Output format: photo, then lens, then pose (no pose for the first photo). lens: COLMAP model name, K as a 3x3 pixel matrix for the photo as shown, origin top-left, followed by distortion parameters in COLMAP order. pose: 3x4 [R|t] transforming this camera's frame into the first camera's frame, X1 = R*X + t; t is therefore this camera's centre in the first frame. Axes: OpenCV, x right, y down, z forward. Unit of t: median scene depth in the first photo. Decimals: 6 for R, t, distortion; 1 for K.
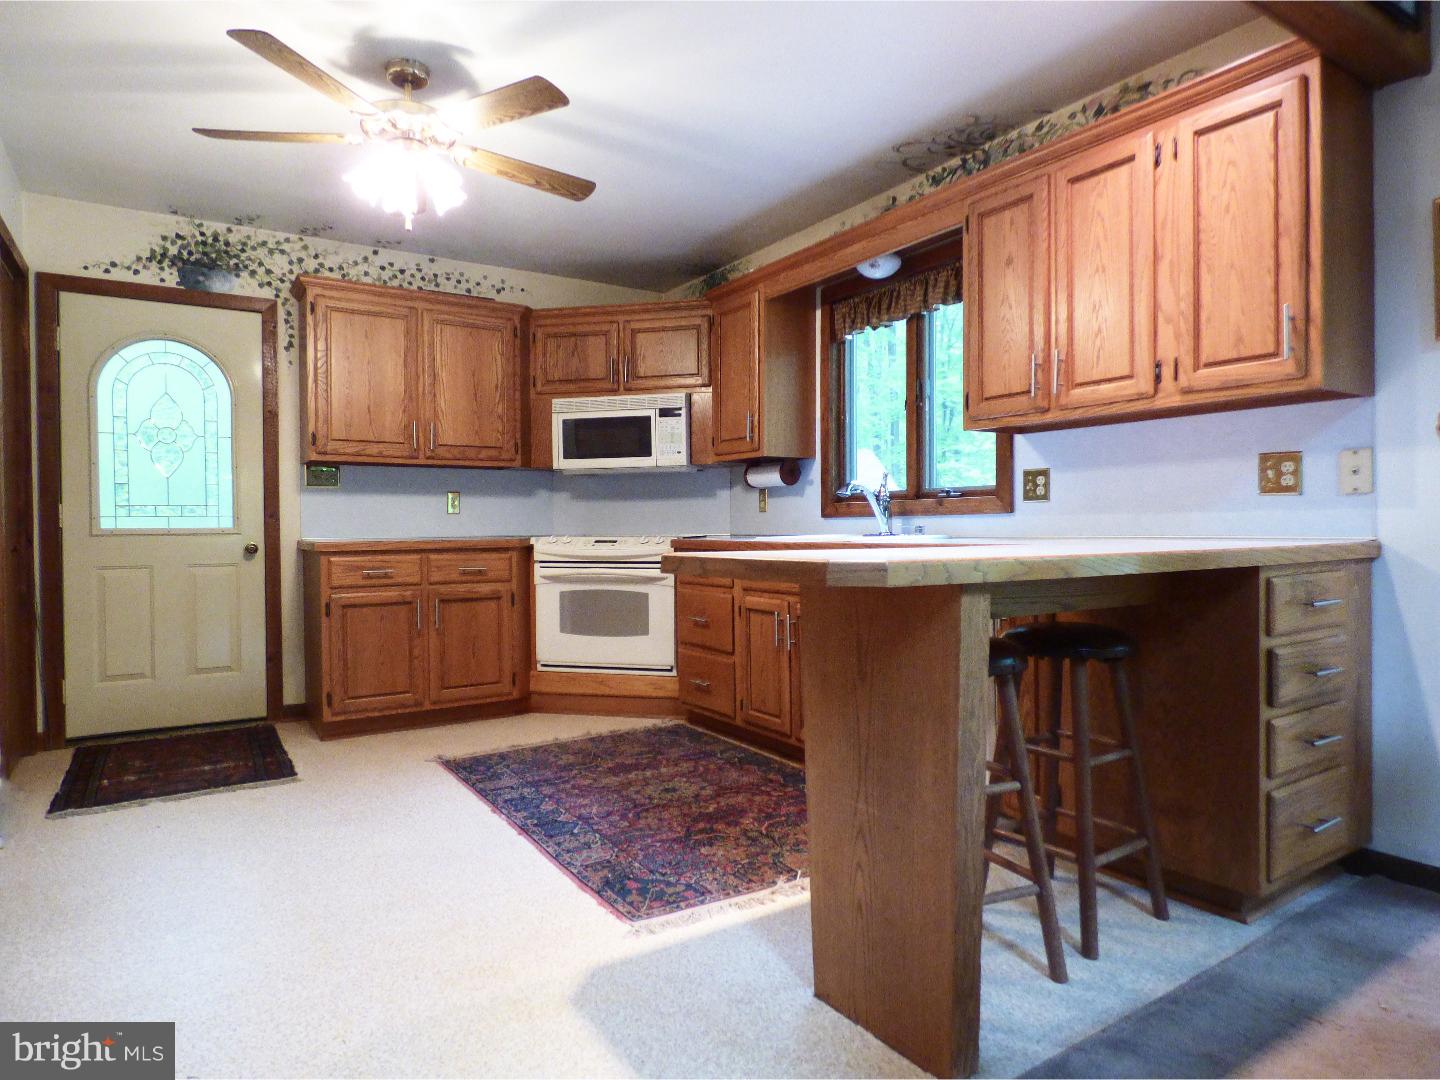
lens RADIAL K [[855.3, 0, 712.4], [0, 855.3, 536.7], [0, 0, 1]] dist [-0.013183, 0.000802]
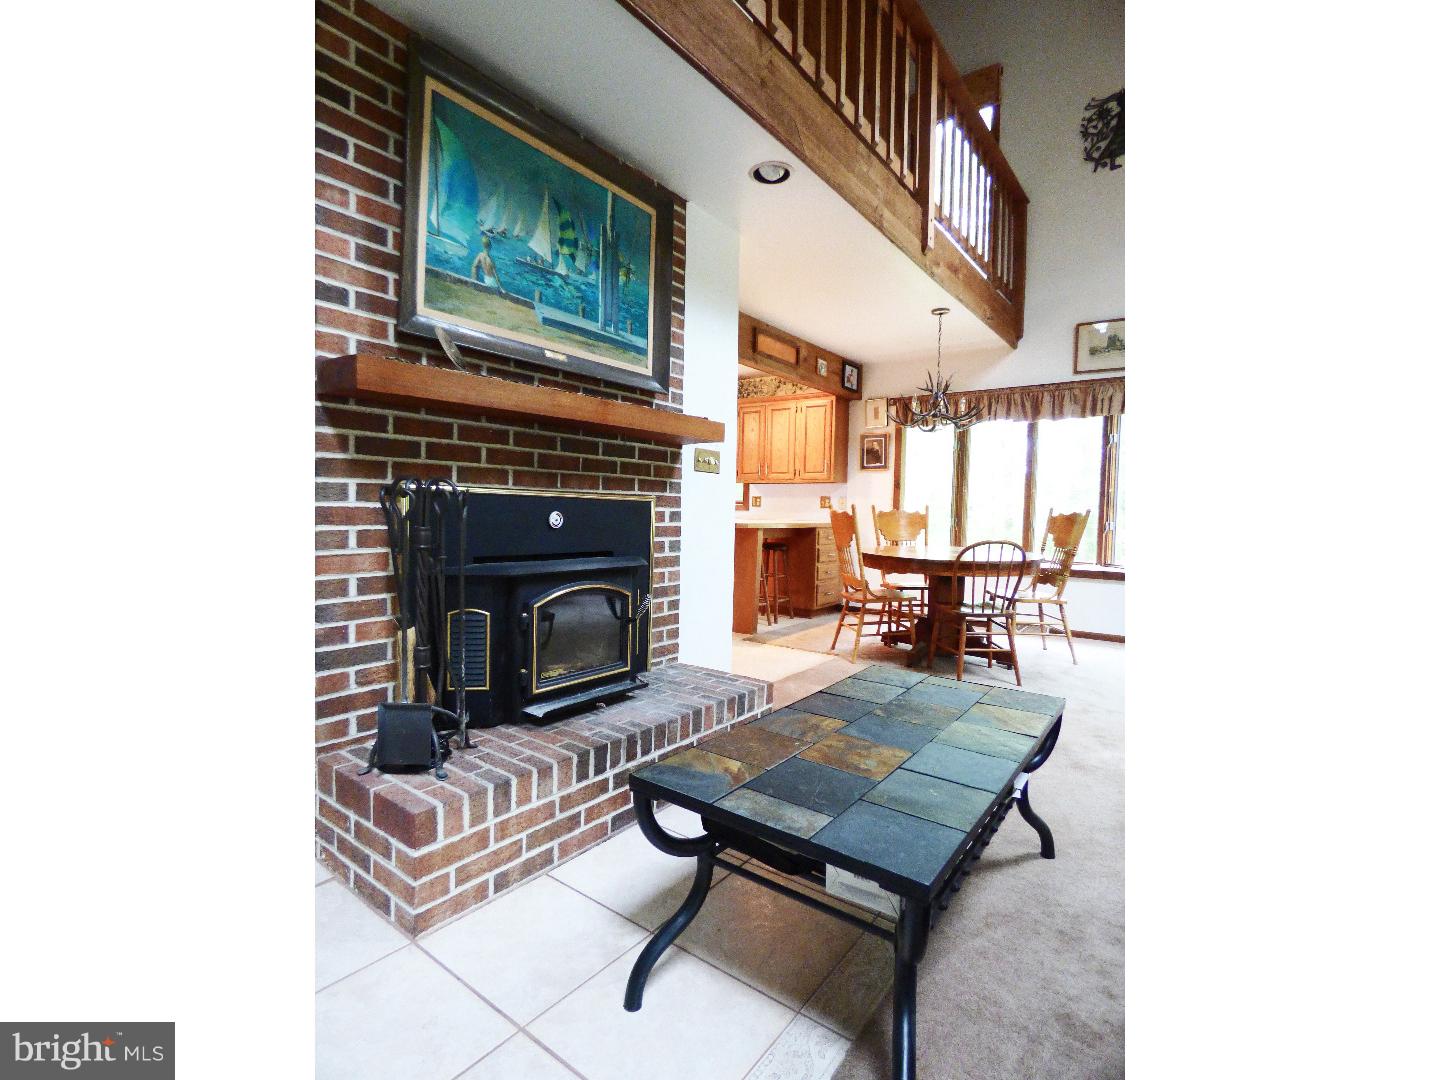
lens RADIAL K [[855.3, 0, 712.4], [0, 855.3, 536.7], [0, 0, 1]] dist [-0.013183, 0.000802]
pose [[0.922093, 0.012146, 0.386778, -0.668177], [-0.024073, 0.999372, 0.026008, -0.008974], [-0.386219, -0.033293, 0.921806, -1.235457]]
